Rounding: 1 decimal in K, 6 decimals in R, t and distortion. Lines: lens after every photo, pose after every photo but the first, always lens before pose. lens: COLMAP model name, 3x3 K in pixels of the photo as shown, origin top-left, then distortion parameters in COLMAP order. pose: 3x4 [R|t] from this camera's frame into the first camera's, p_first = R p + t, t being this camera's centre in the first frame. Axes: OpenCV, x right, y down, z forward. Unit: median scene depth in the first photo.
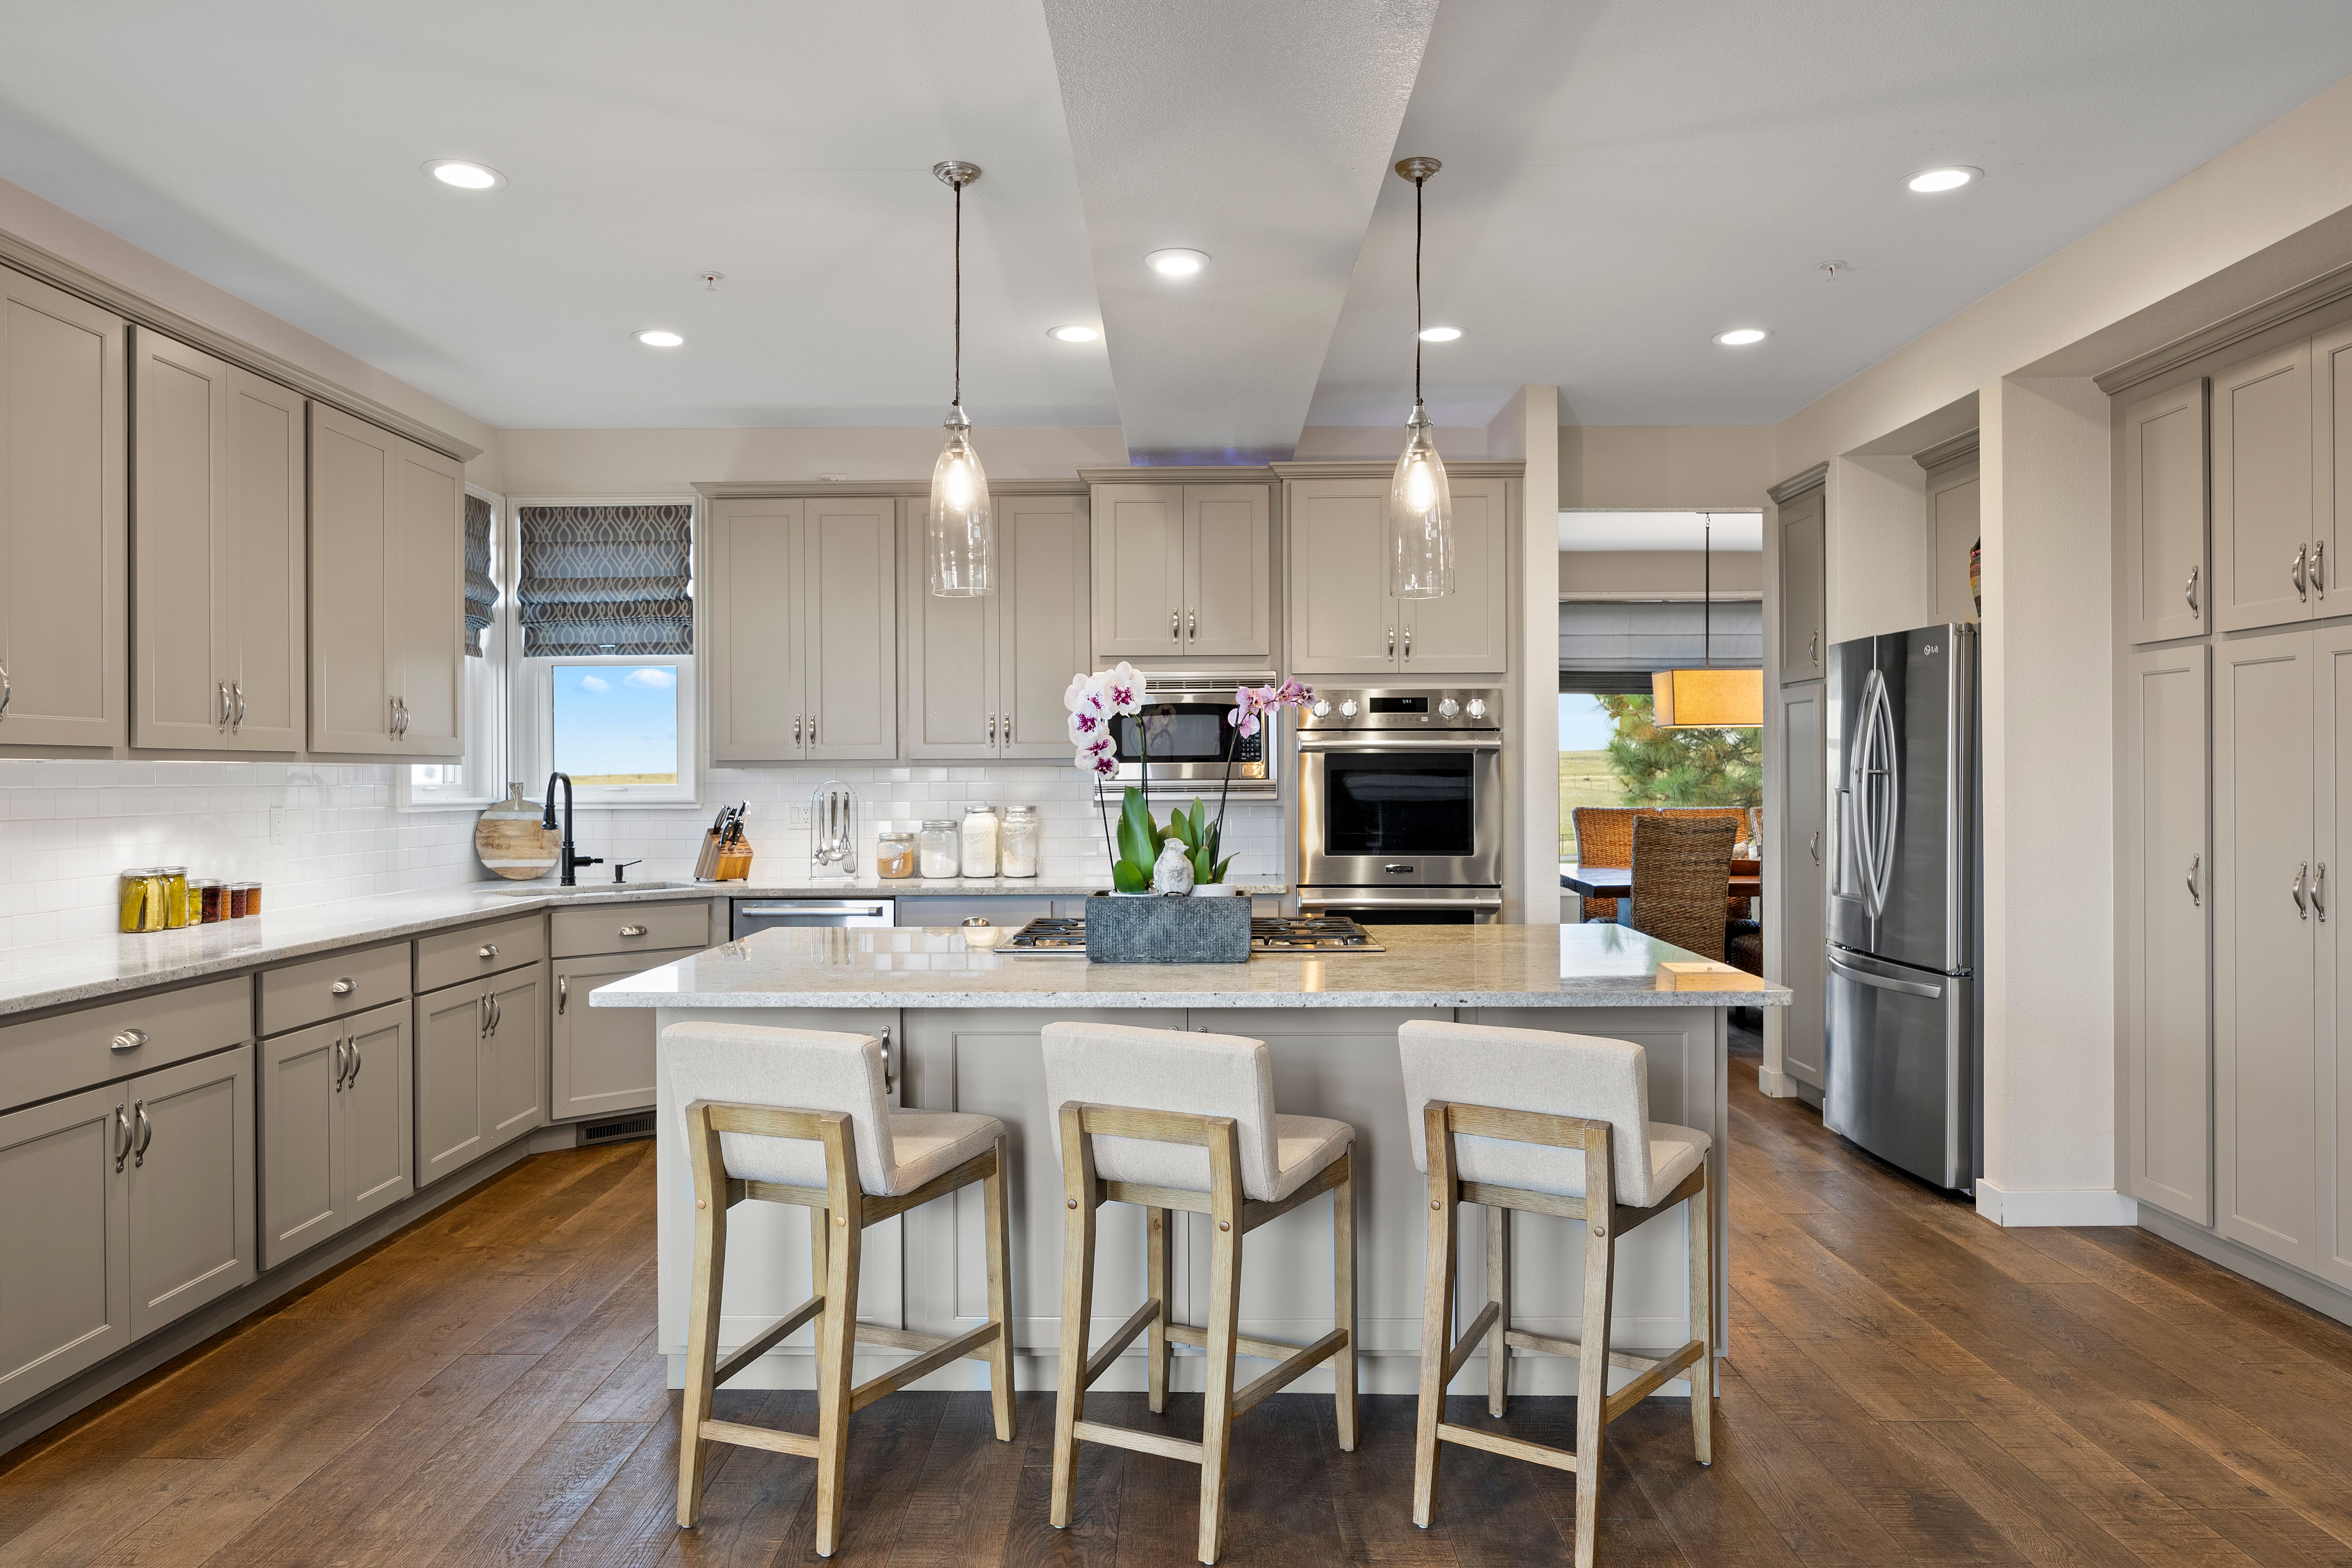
lens RADIAL K [[1579.5, 0, 1170.1], [0, 1579.5, 784.7], [0, 0, 1]] dist [0.000009, -0.000574]
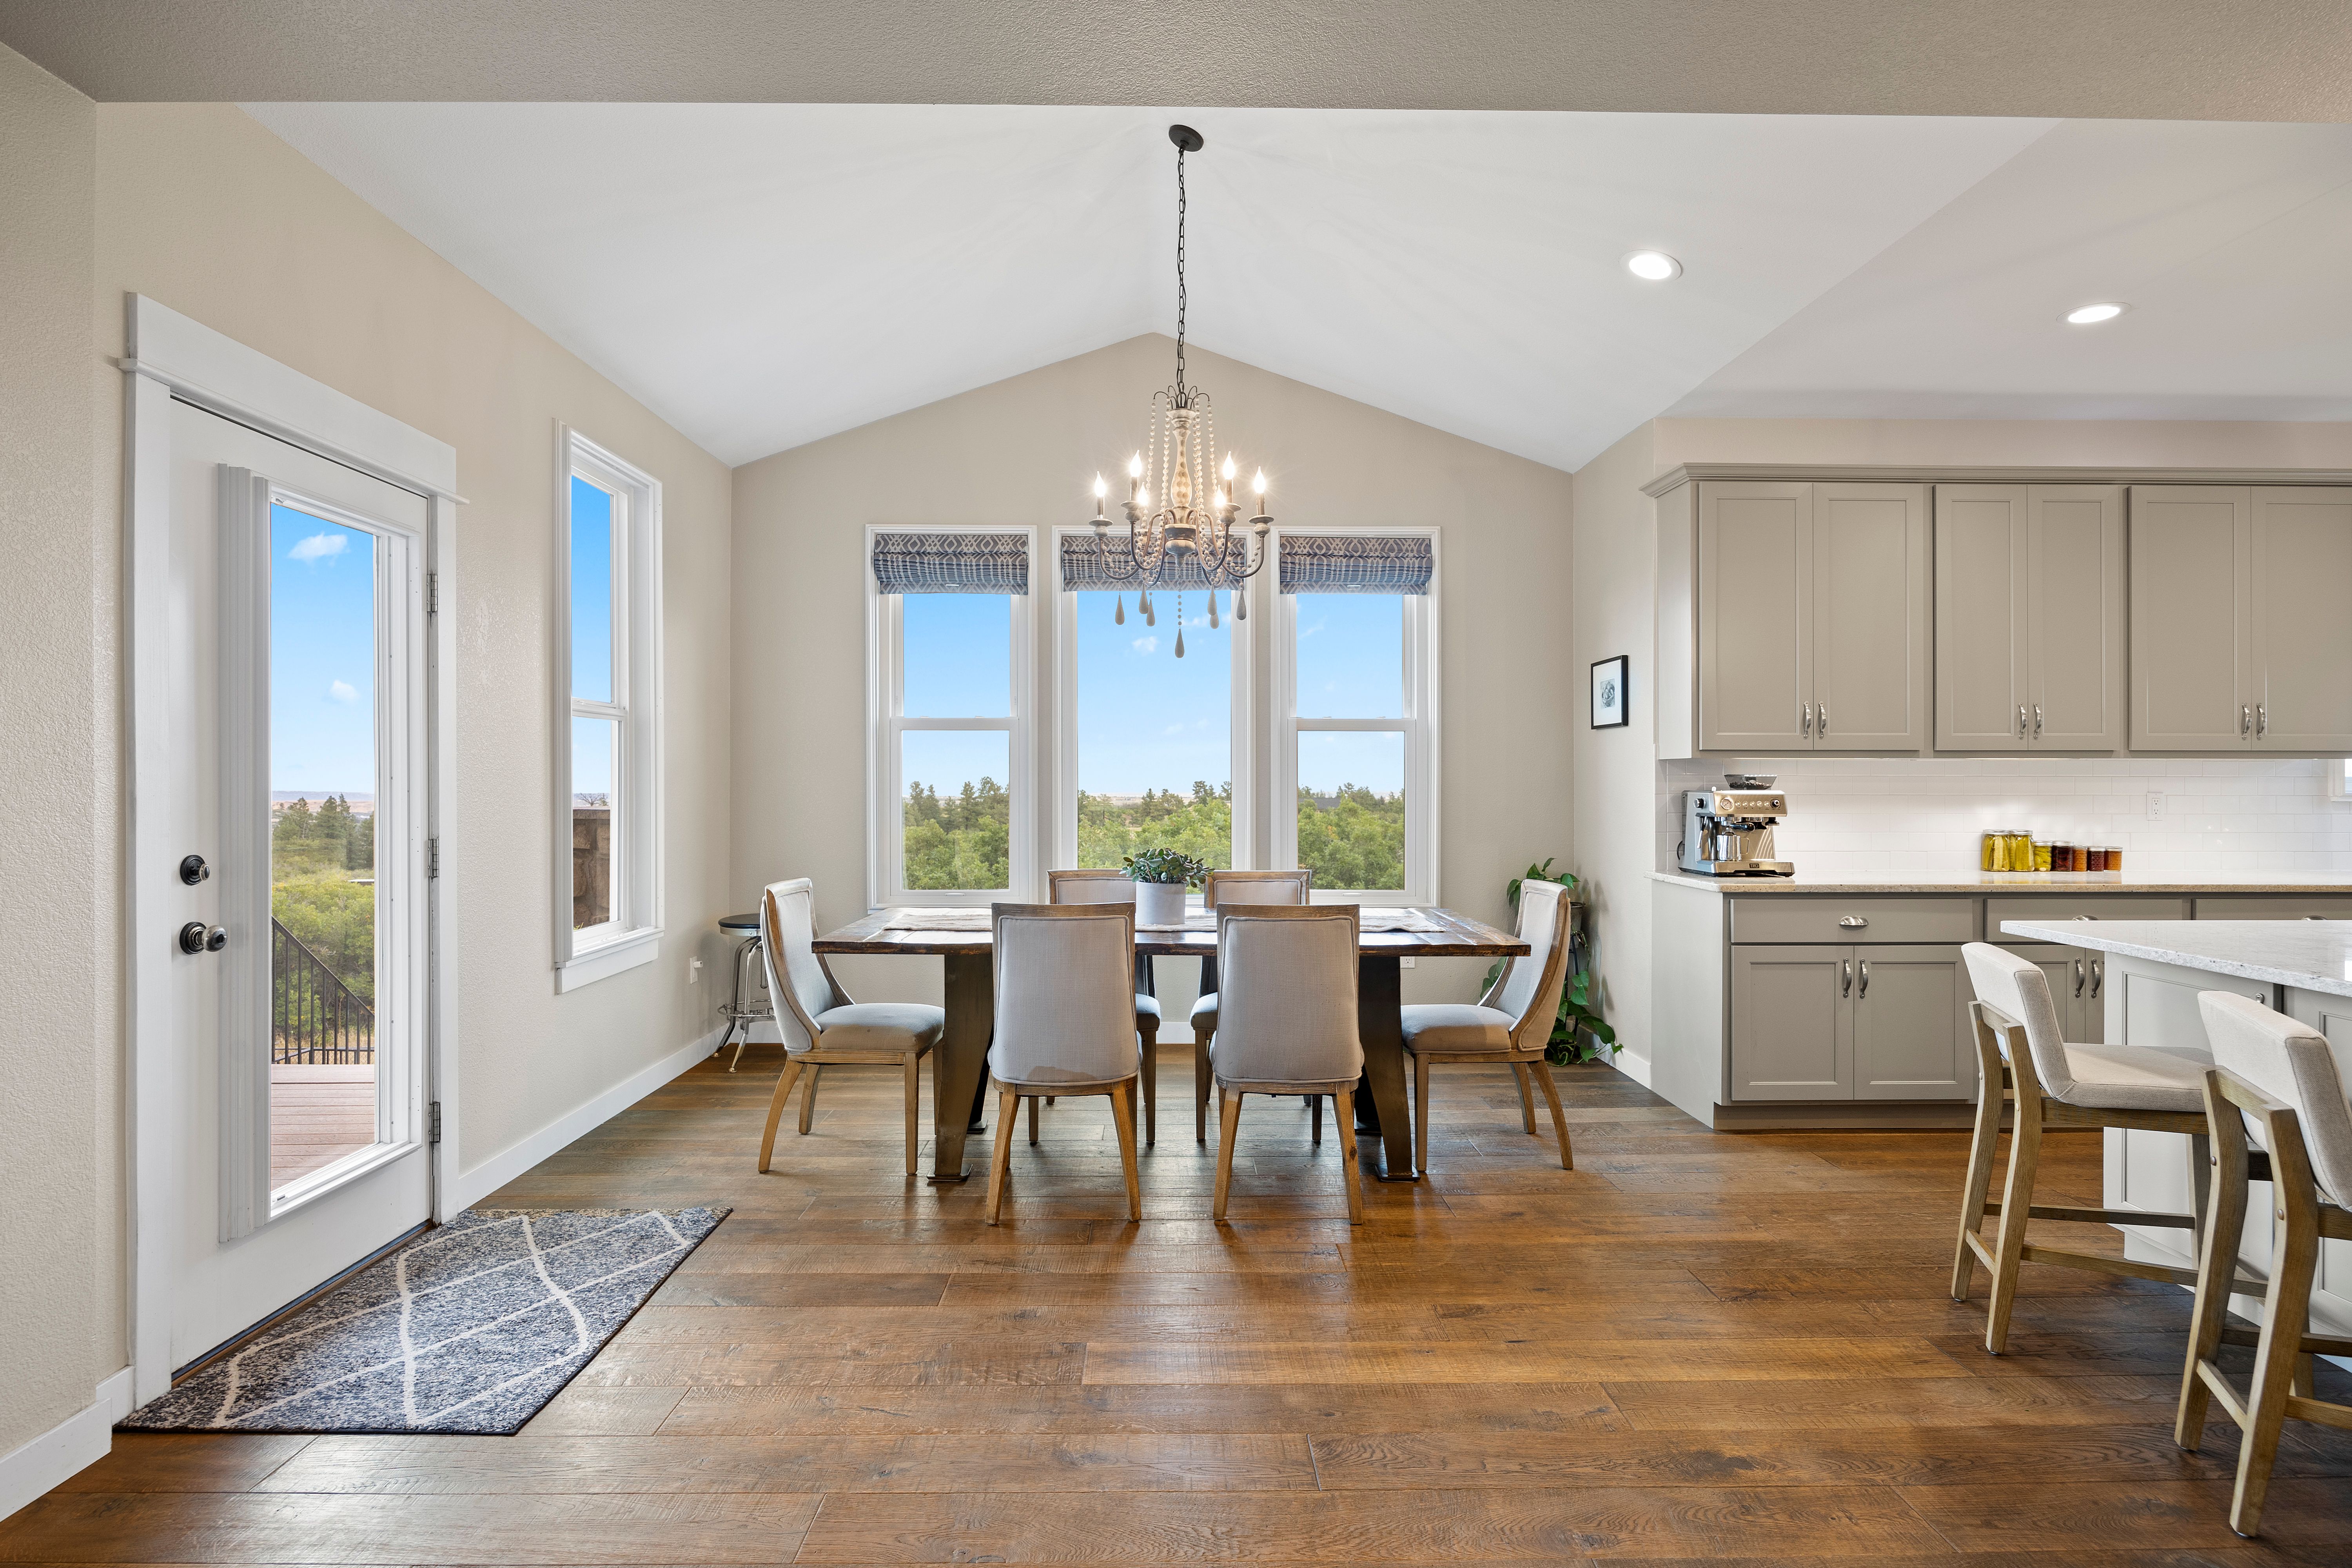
lens RADIAL K [[1222.1, 0, 1173.4], [0, 1222.1, 782.9], [0, 0, 1]] dist [-0.002662, -0.000189]
pose [[0.015659, 0.004769, -0.999866, 0.511033], [-0.006495, 0.999968, 0.004668, 0.008064], [0.999856, 0.006421, 0.015690, 0.191599]]
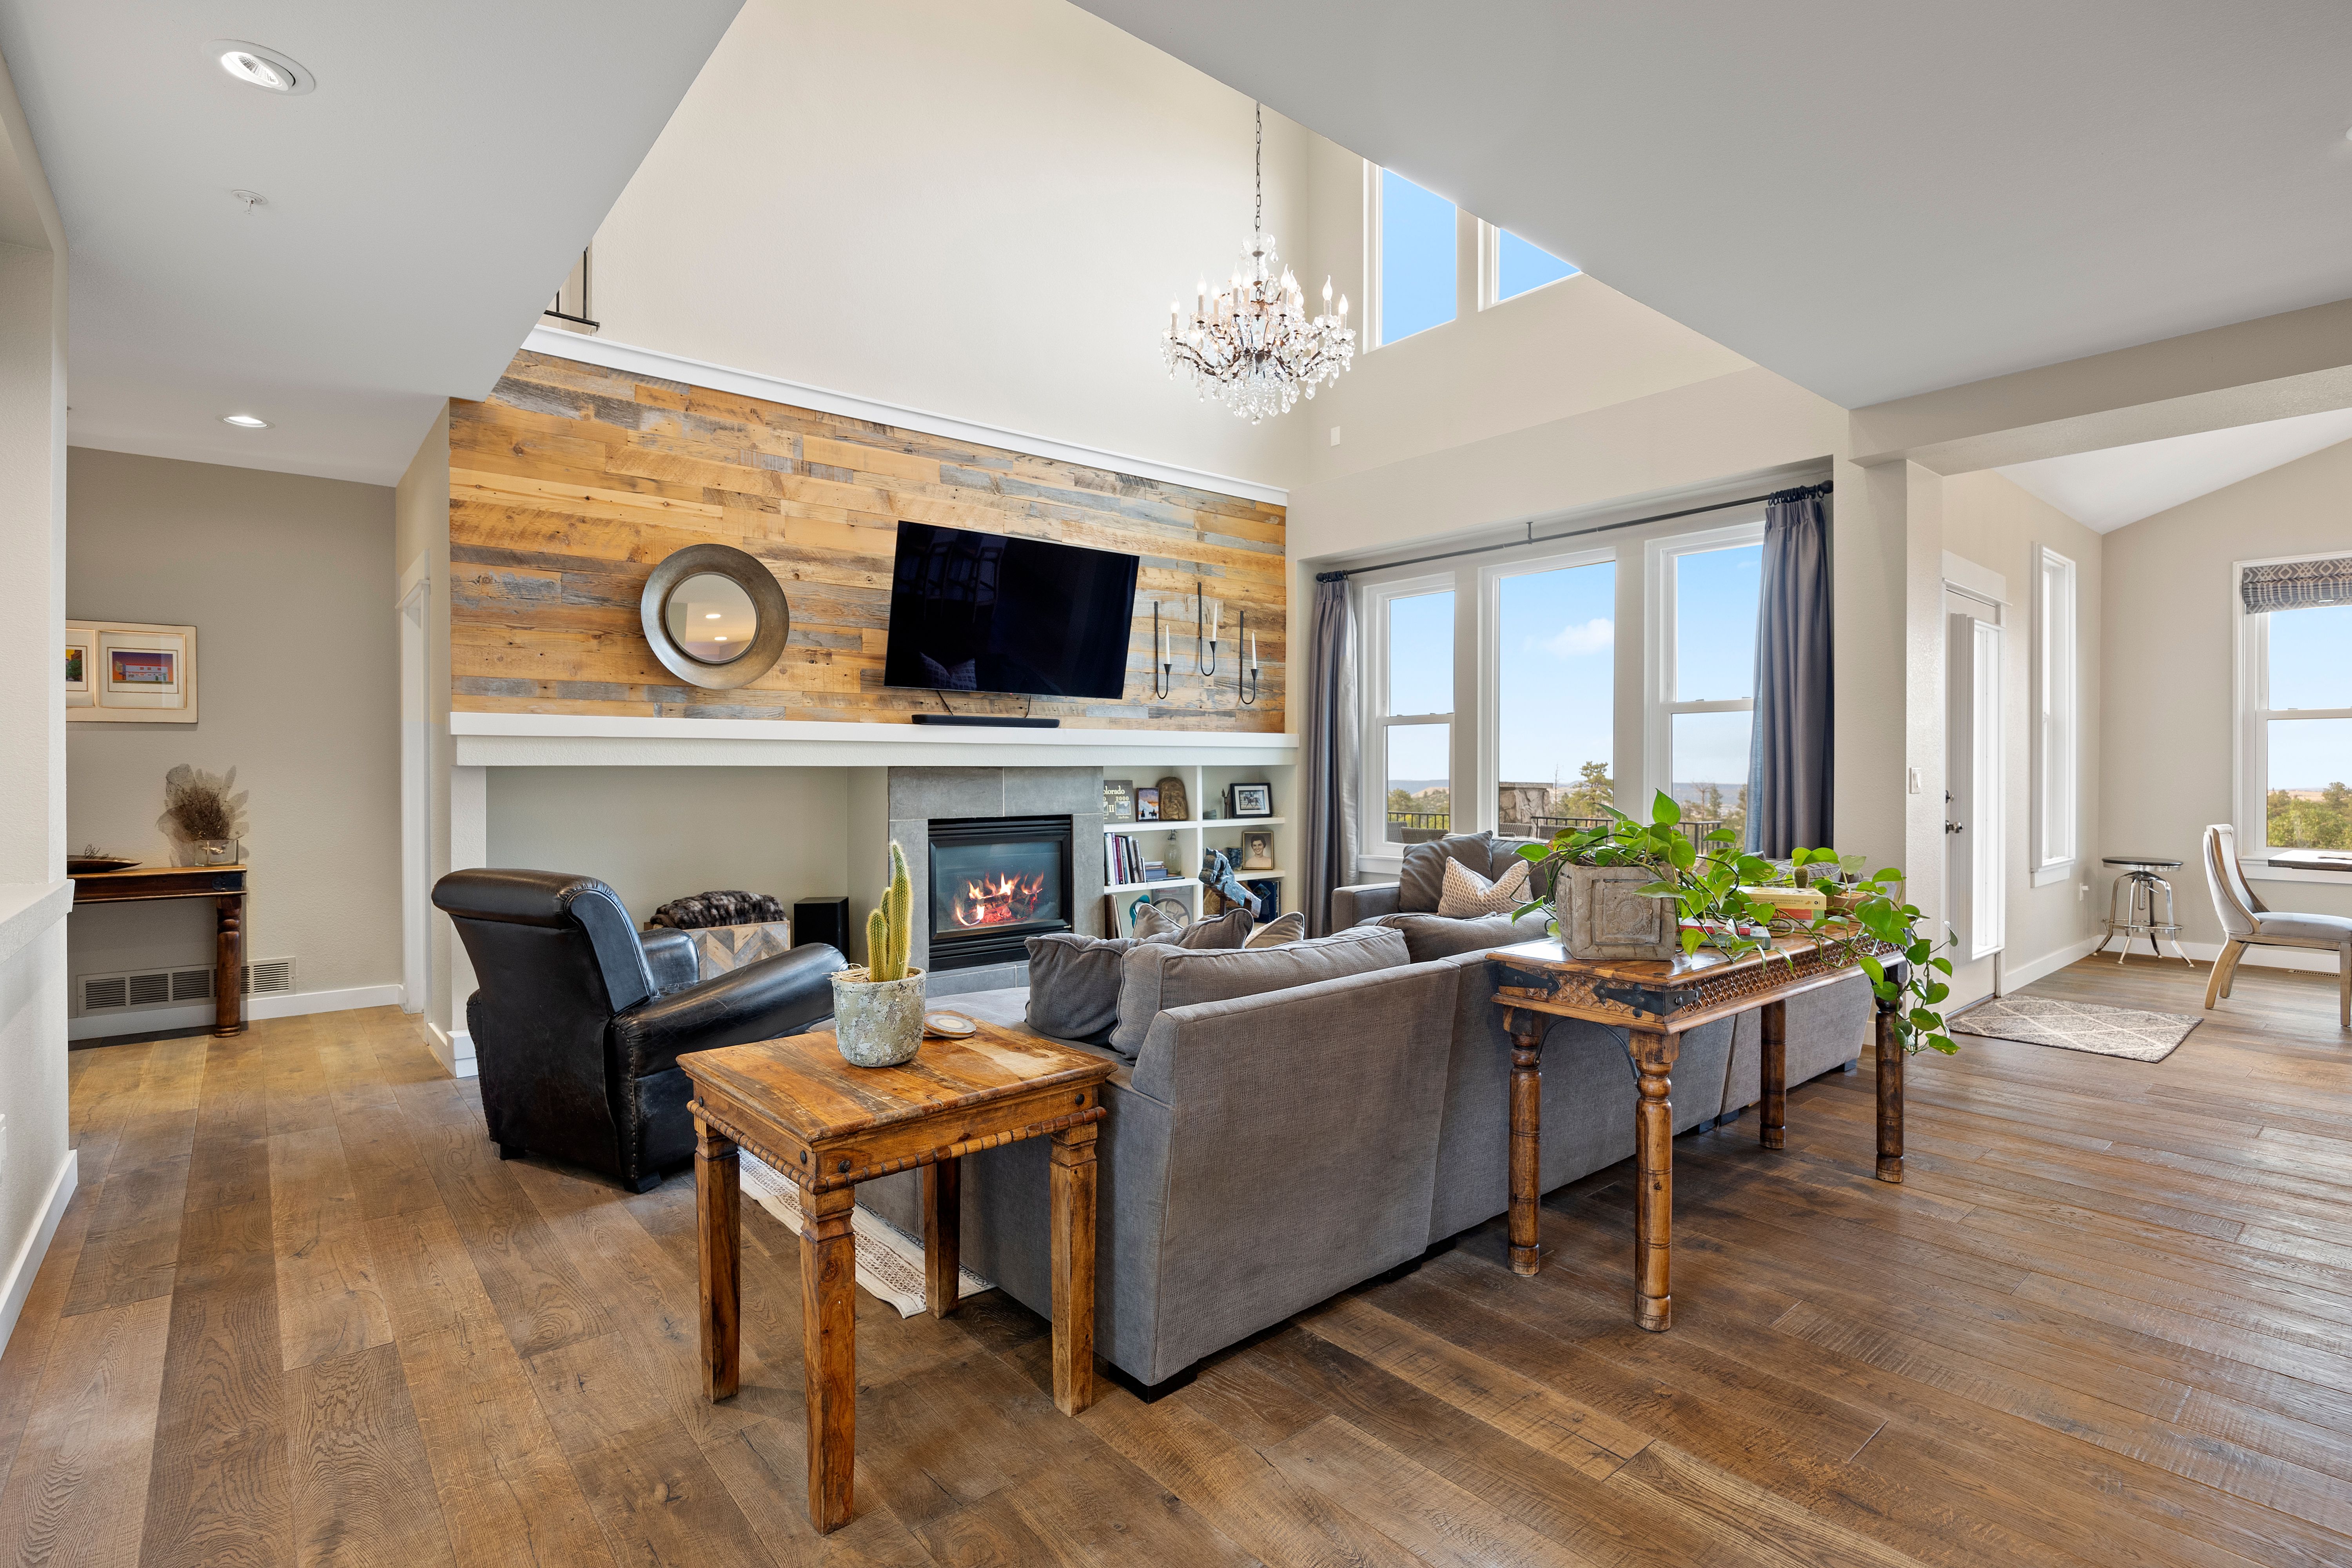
lens RADIAL K [[1124.3, 0, 1173.2], [0, 1124.3, 785.5], [0, 0, 1]] dist [-0.002865, -0.000334]
pose [[-0.758628, 0.012292, -0.651408, 1.225172], [0.000847, 0.999840, 0.017880, 0.018988], [0.651523, 0.013012, -0.758517, 0.117314]]
